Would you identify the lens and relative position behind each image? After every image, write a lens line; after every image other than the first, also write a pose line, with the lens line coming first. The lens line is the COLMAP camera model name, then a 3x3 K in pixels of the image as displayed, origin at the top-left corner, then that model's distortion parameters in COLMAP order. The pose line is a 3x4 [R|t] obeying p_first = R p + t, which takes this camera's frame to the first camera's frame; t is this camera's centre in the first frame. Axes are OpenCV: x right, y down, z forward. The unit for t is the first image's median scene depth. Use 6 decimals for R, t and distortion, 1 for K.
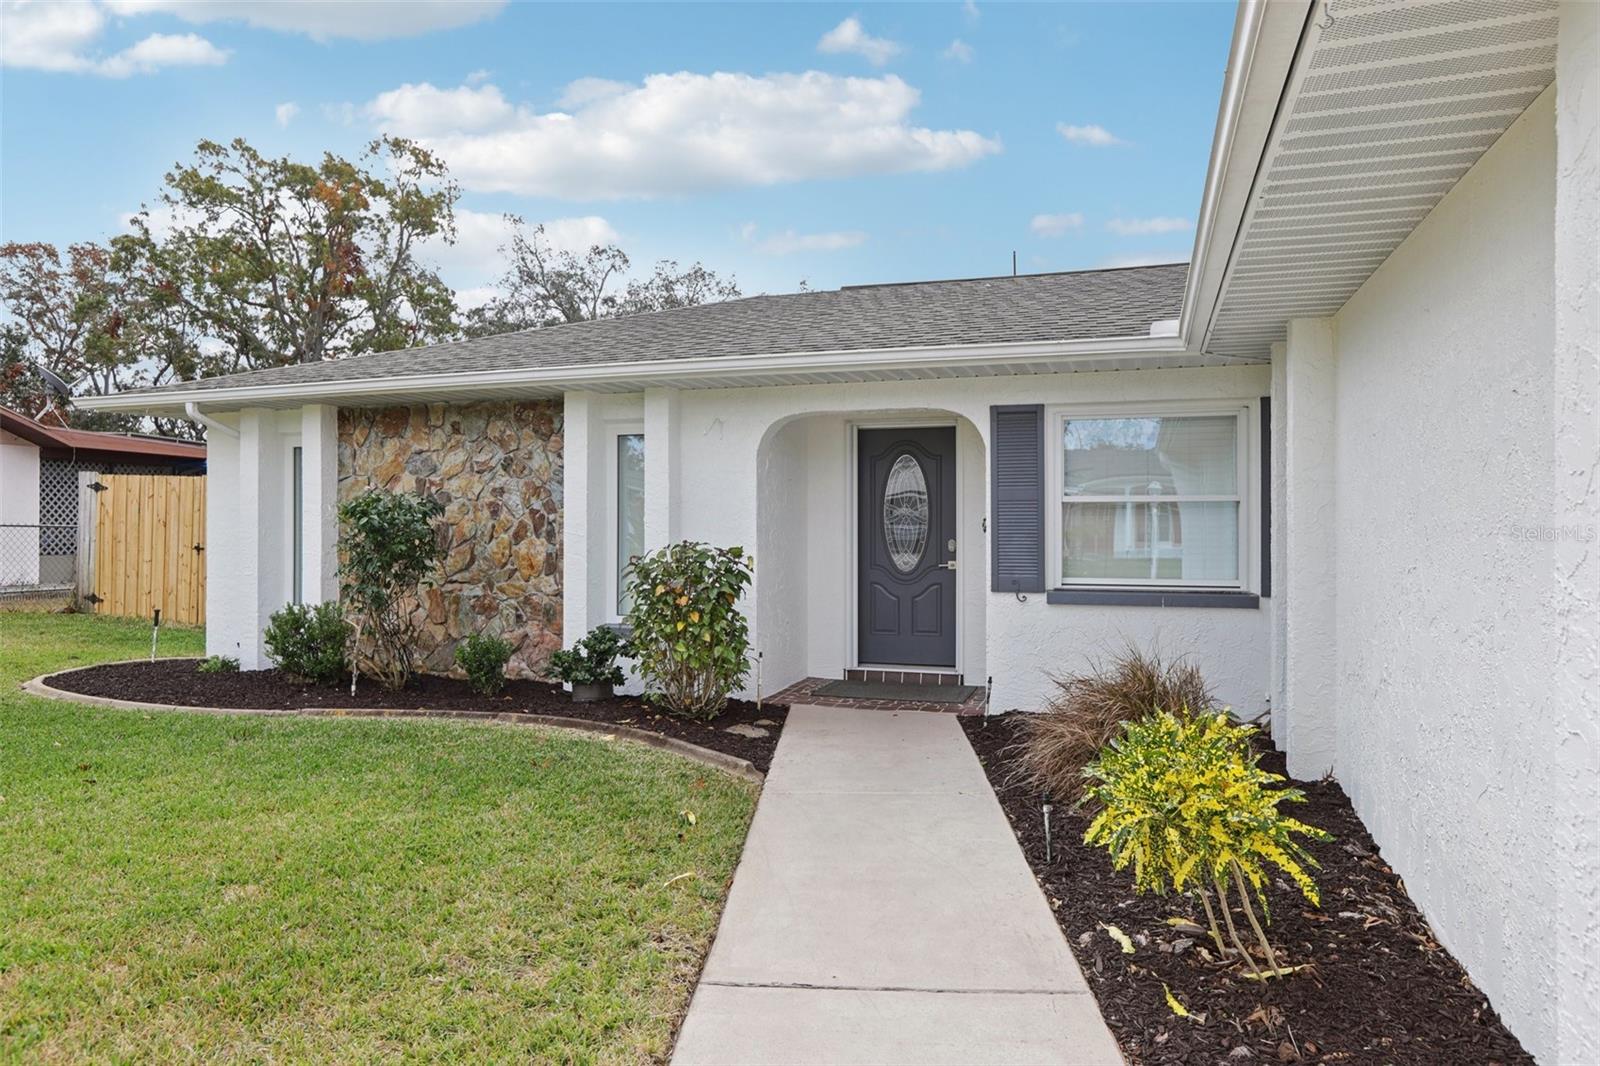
lens RADIAL K [[1028.2, 0, 800.0], [0, 1028.2, 533.0], [0, 0, 1]] dist [-0.004204, 0.001465]
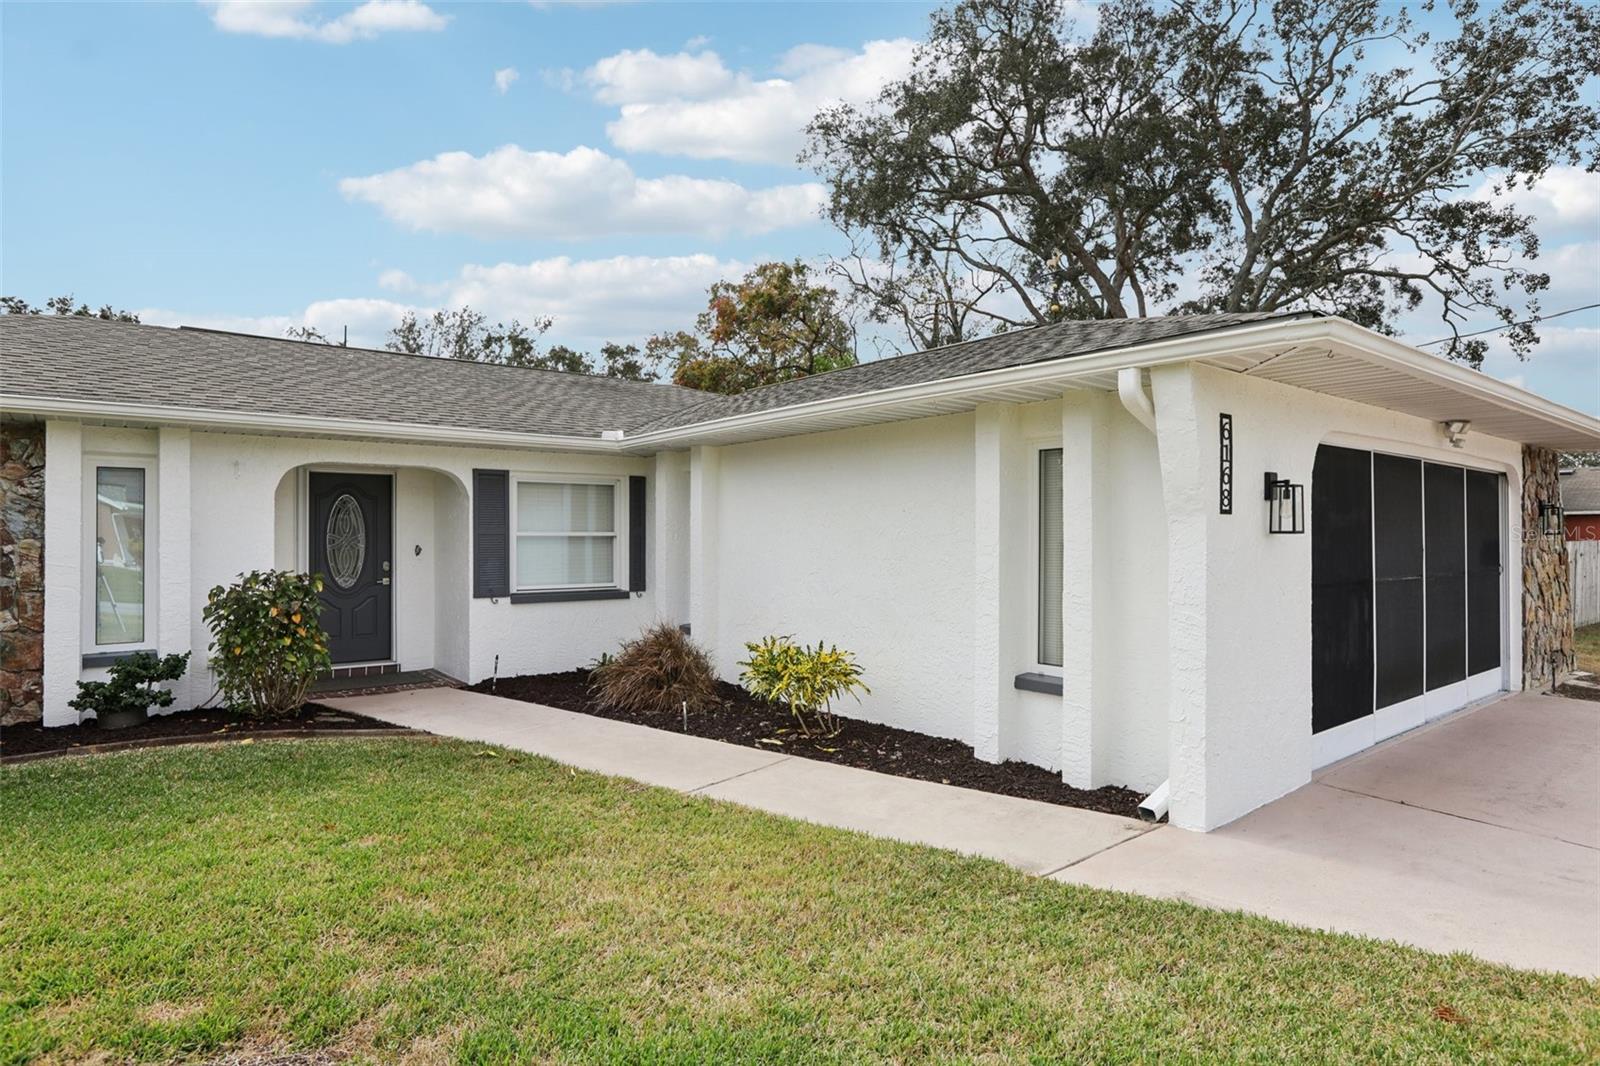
lens RADIAL K [[890.9, 0, 800.0], [0, 890.9, 533.0], [0, 0, 1]] dist [-0.054238, 0.047996]
pose [[0.542788, 0.002034, 0.839867, -0.523540], [0.005159, 0.999970, -0.005756, -0.021303], [-0.839854, 0.007457, 0.542761, -0.048281]]
